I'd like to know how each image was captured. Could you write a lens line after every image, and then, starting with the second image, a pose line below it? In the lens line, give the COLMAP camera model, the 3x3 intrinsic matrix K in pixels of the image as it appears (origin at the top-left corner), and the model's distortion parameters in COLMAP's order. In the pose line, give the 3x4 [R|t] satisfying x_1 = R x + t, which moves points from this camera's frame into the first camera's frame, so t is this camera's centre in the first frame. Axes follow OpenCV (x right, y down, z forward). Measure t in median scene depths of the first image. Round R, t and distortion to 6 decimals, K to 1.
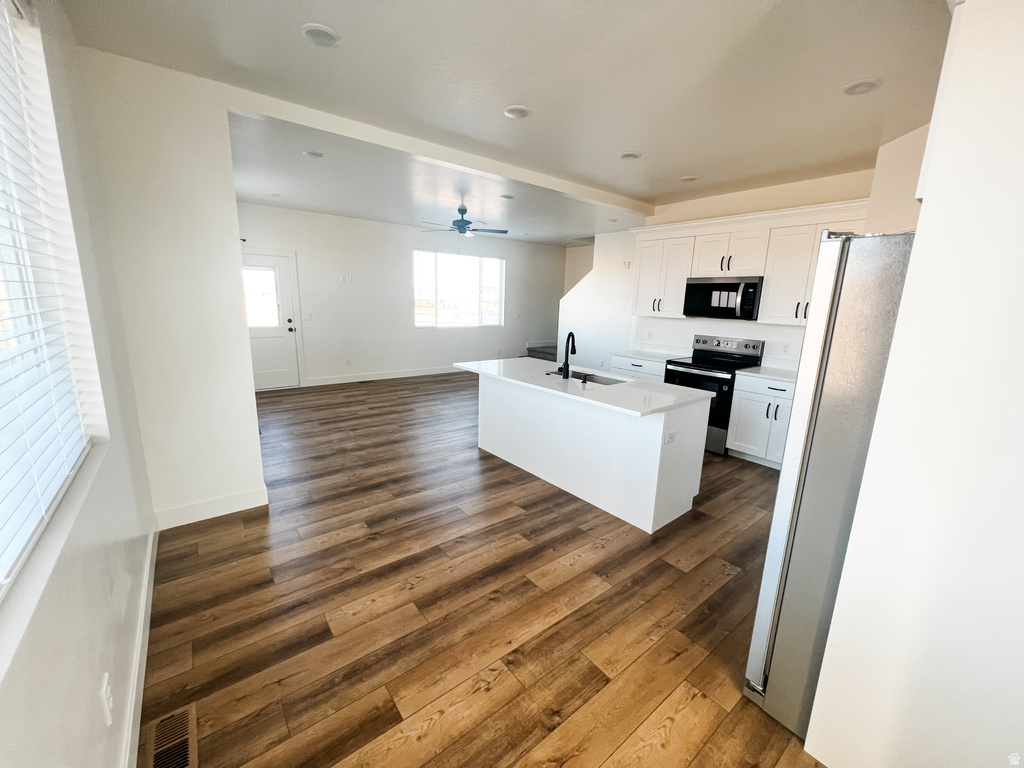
lens RADIAL K [[409.2, 0, 510.8], [0, 409.2, 382.0], [0, 0, 1]] dist [-0.001305, -0.000180]
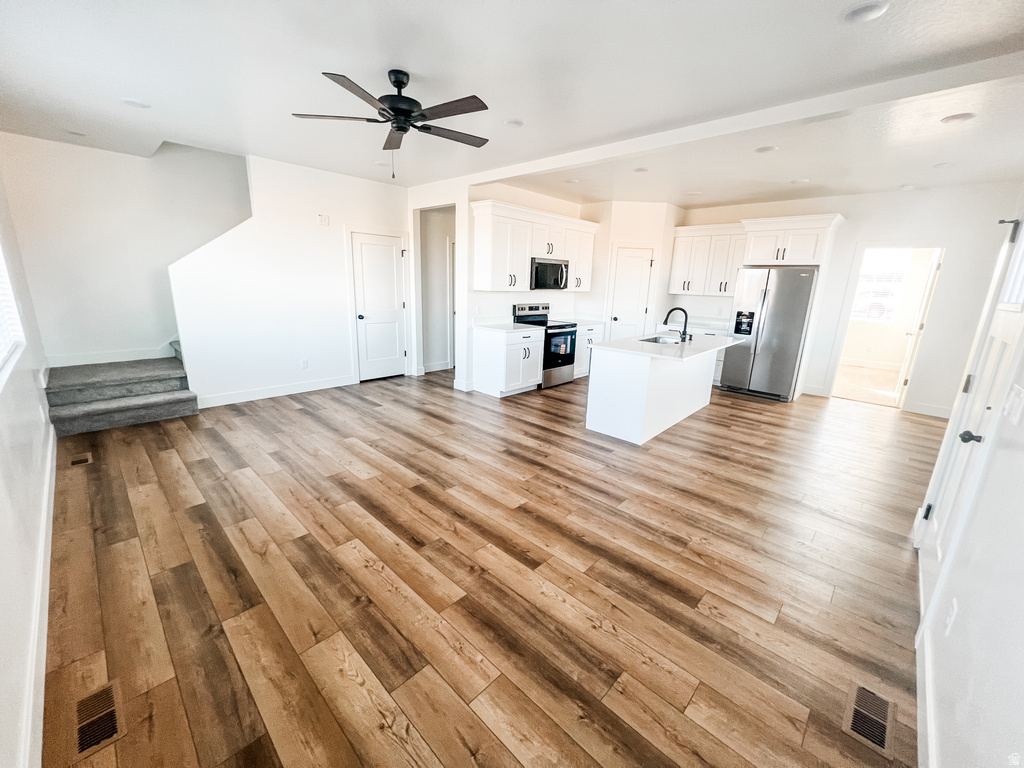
lens RADIAL K [[409.2, 0, 510.8], [0, 409.2, 382.0], [0, 0, 1]] dist [-0.001305, -0.000180]
pose [[-0.141889, -0.274058, 0.951189, -0.949909], [0.159566, 0.942012, 0.295216, -0.319670], [-0.976937, 0.193665, -0.089931, 1.447586]]
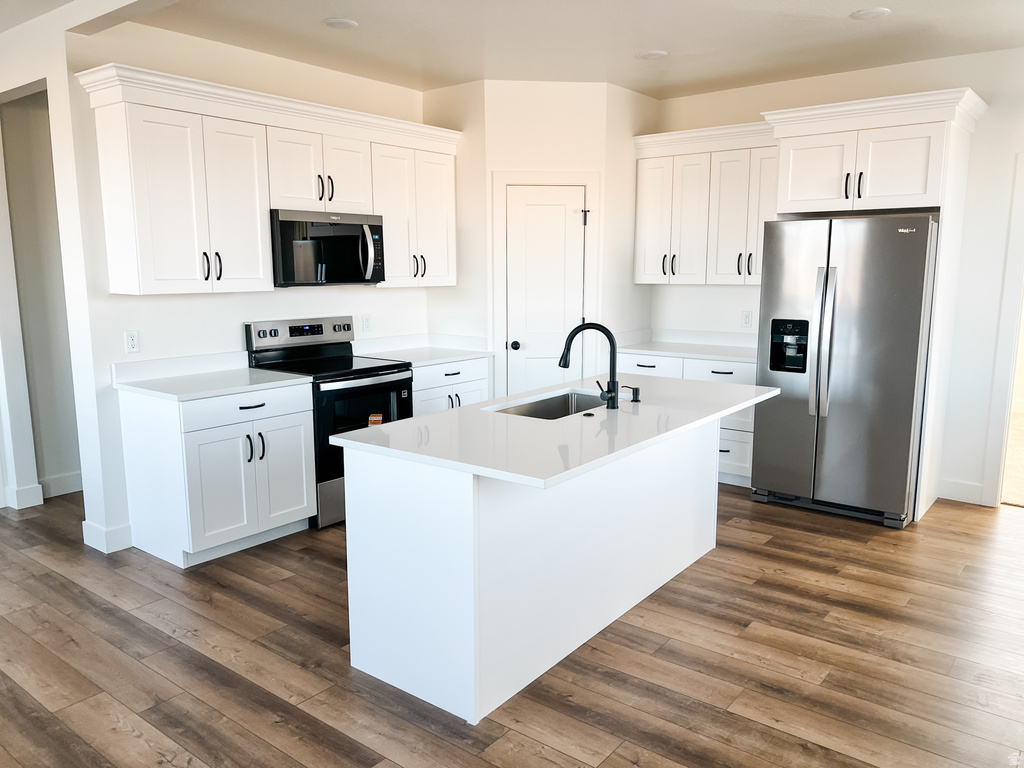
lens RADIAL K [[769.5, 0, 516.4], [0, 769.5, 386.1], [0, 0, 1]] dist [0.030473, -0.003495]
pose [[-0.237829, -0.184116, 0.953697, -0.663294], [0.184929, 0.955327, 0.230547, -0.245241], [-0.953540, 0.231197, -0.193156, 1.102355]]
